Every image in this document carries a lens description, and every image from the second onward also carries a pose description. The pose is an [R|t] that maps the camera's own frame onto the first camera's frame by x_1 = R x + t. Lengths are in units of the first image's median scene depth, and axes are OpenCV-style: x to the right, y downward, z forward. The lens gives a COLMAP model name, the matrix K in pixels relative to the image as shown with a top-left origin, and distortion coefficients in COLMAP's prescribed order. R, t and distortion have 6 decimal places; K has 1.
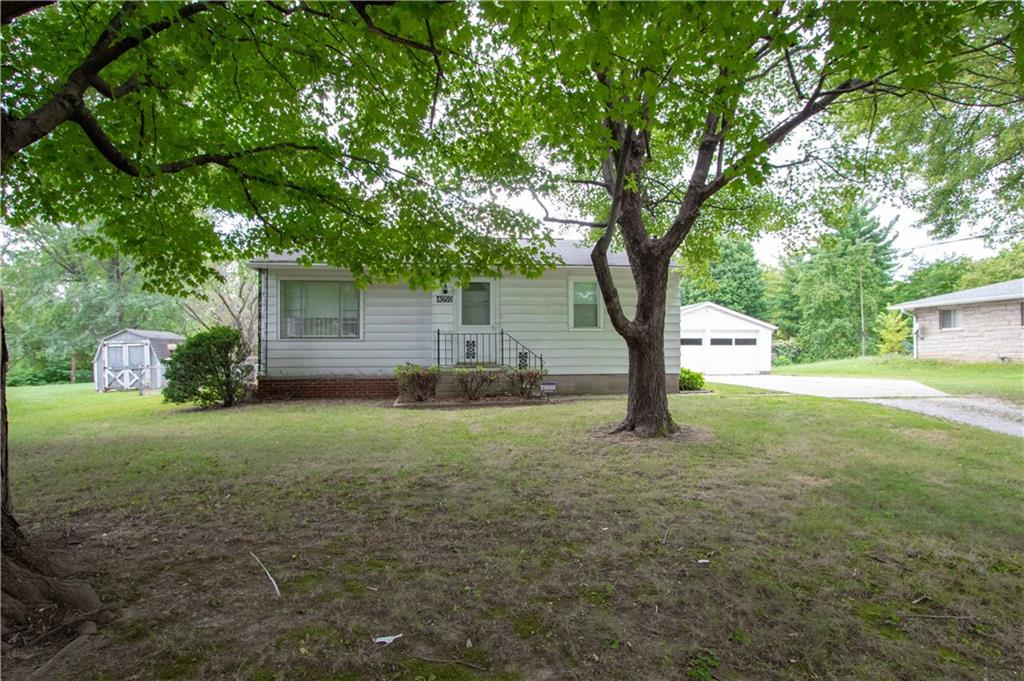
lens RADIAL K [[597.5, 0, 512.0], [0, 597.5, 340.5], [0, 0, 1]] dist [-0.028474, -0.000482]
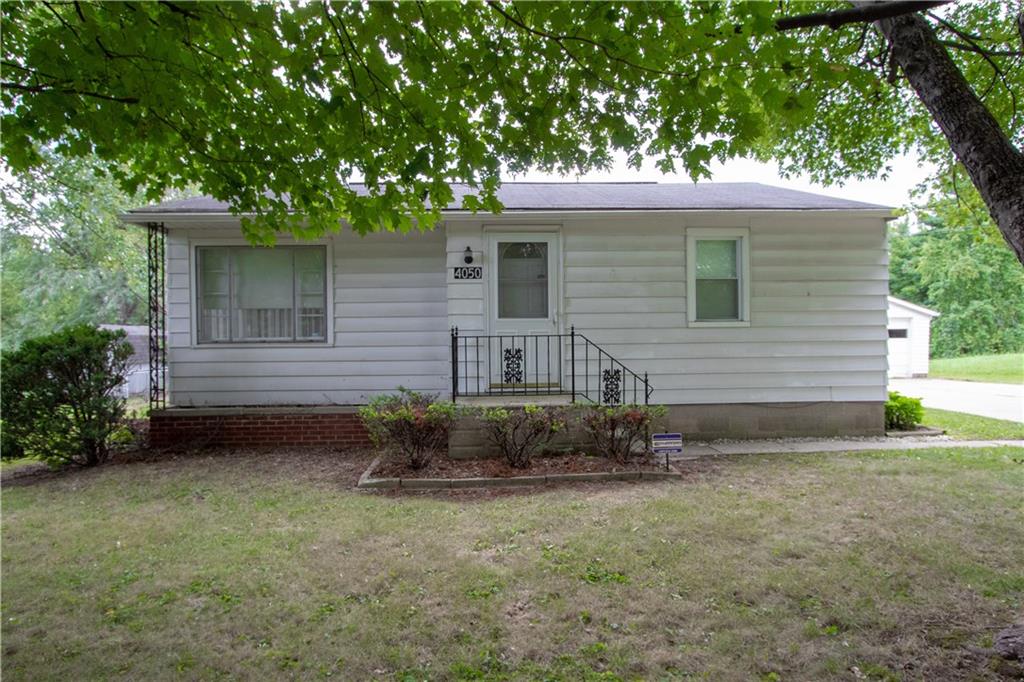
lens RADIAL K [[607.6, 0, 508.8], [0, 607.6, 345.7], [0, 0, 1]] dist [-0.016208, 0.005411]
pose [[0.996122, -0.005388, -0.087816, -0.022942], [0.007992, 0.999538, 0.029324, -0.016550], [0.087618, -0.029913, 0.995705, 0.415528]]
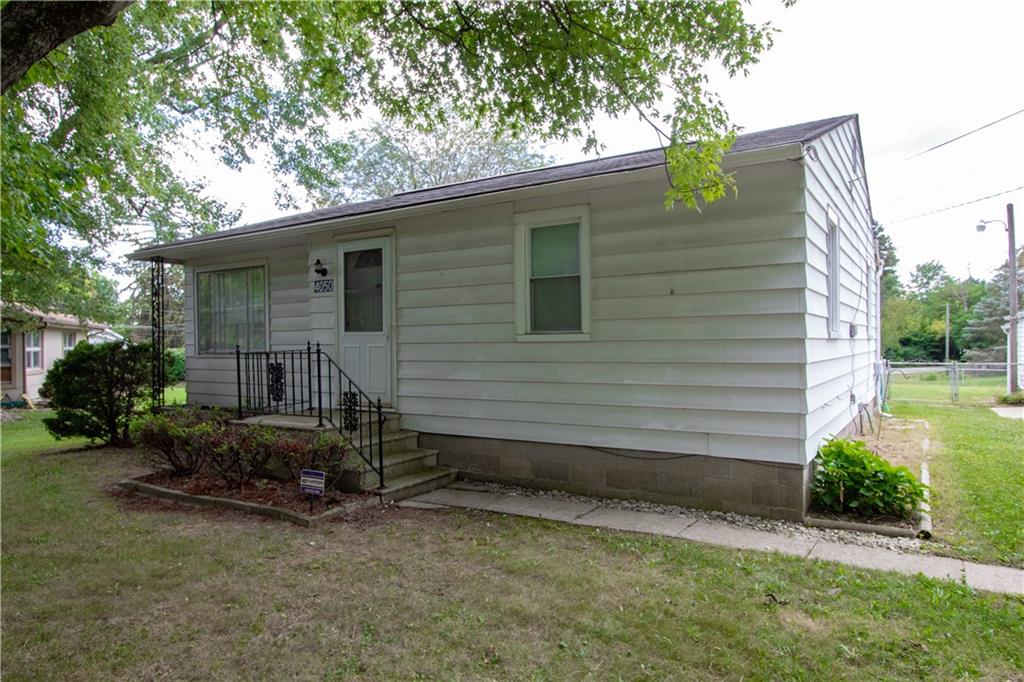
lens RADIAL K [[658.7, 0, 509.5], [0, 658.7, 346.8], [0, 0, 1]] dist [-0.016080, 0.002760]
pose [[0.762222, 0.000882, -0.647315, 0.405971], [0.017707, 0.999596, 0.022213, -0.022831], [0.647074, -0.028393, 0.761899, 0.628977]]
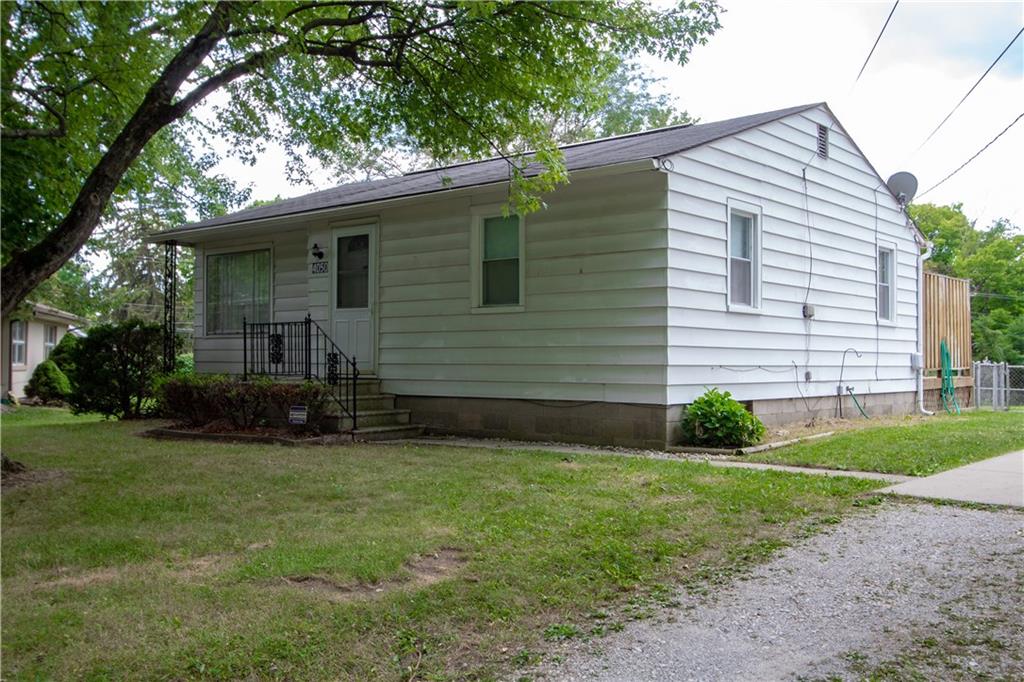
lens RADIAL K [[988.3, 0, 505.3], [0, 988.3, 339.9], [0, 0, 1]] dist [0.001835, 0.012228]
pose [[0.671052, -0.008543, -0.741361, 0.755508], [0.005700, 0.999964, -0.006363, 0.012684], [0.741389, 0.000044, 0.671076, 0.445206]]
